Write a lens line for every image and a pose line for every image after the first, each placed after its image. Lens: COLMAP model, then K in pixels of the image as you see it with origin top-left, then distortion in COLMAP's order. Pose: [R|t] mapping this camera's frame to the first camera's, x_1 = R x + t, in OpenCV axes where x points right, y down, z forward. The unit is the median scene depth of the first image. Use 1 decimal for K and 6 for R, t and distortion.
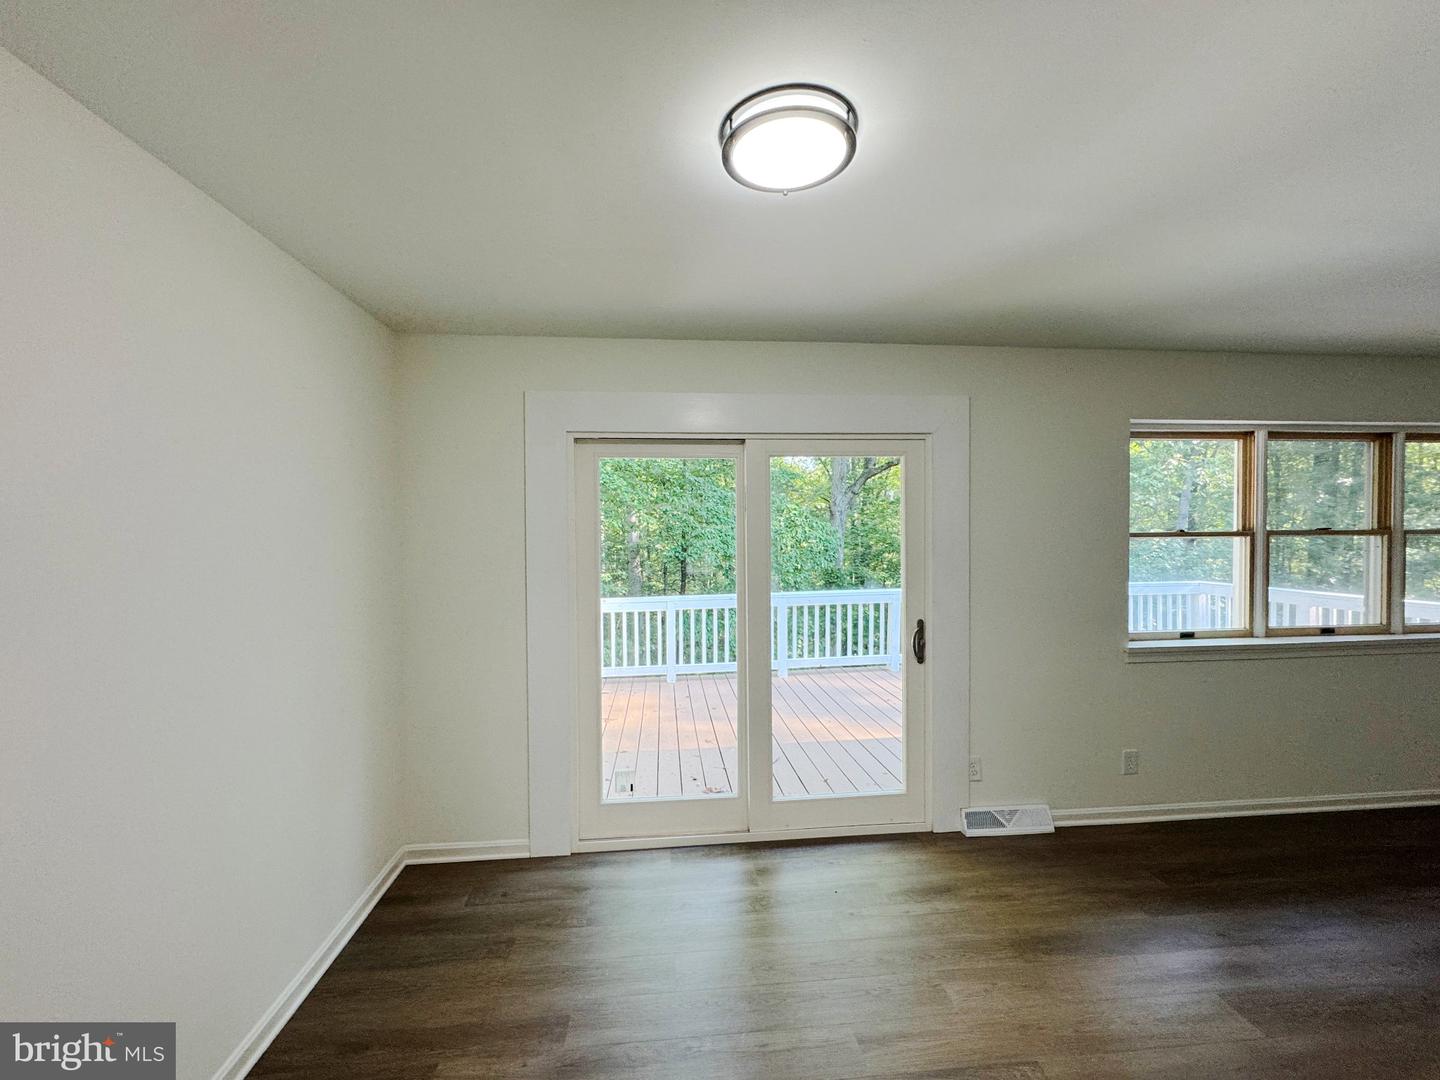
lens RADIAL K [[570.5, 0, 715.7], [0, 570.5, 543.0], [0, 0, 1]] dist [-0.001519, 0.000527]
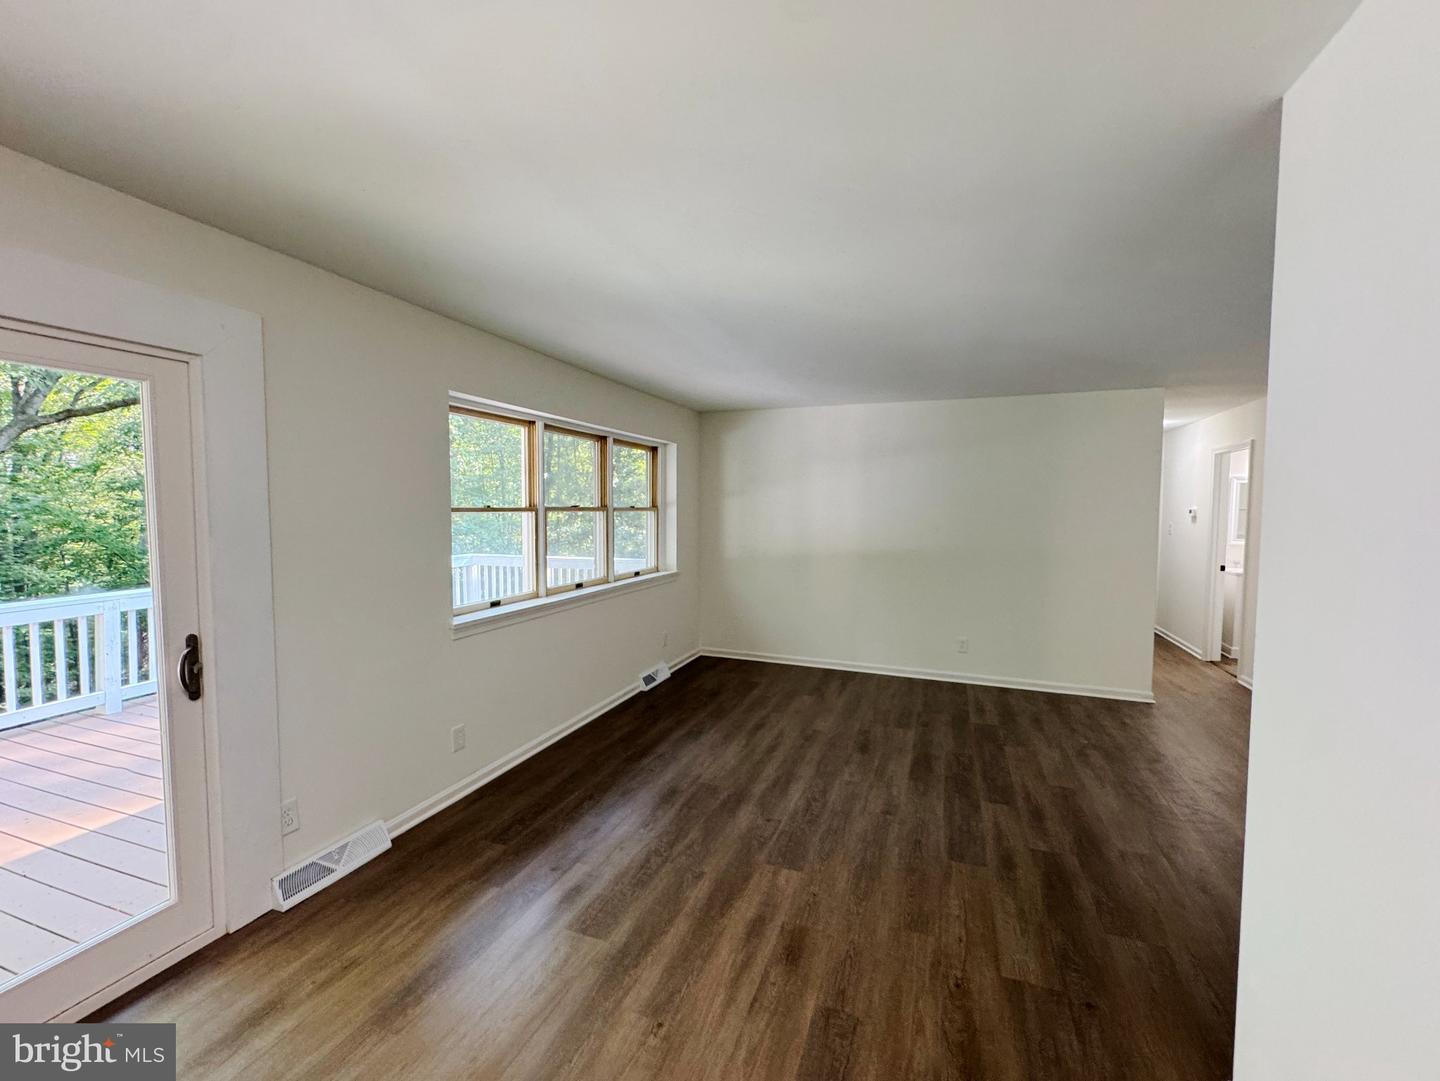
lens RADIAL K [[579.3, 0, 688.7], [0, 579.3, 540.9], [0, 0, 1]] dist [-0.000112, -0.000228]
pose [[0.440727, -0.038567, 0.896812, 0.012744], [0.014116, 0.999251, 0.036035, 0.009658], [-0.897530, -0.003222, 0.440942, 0.195931]]
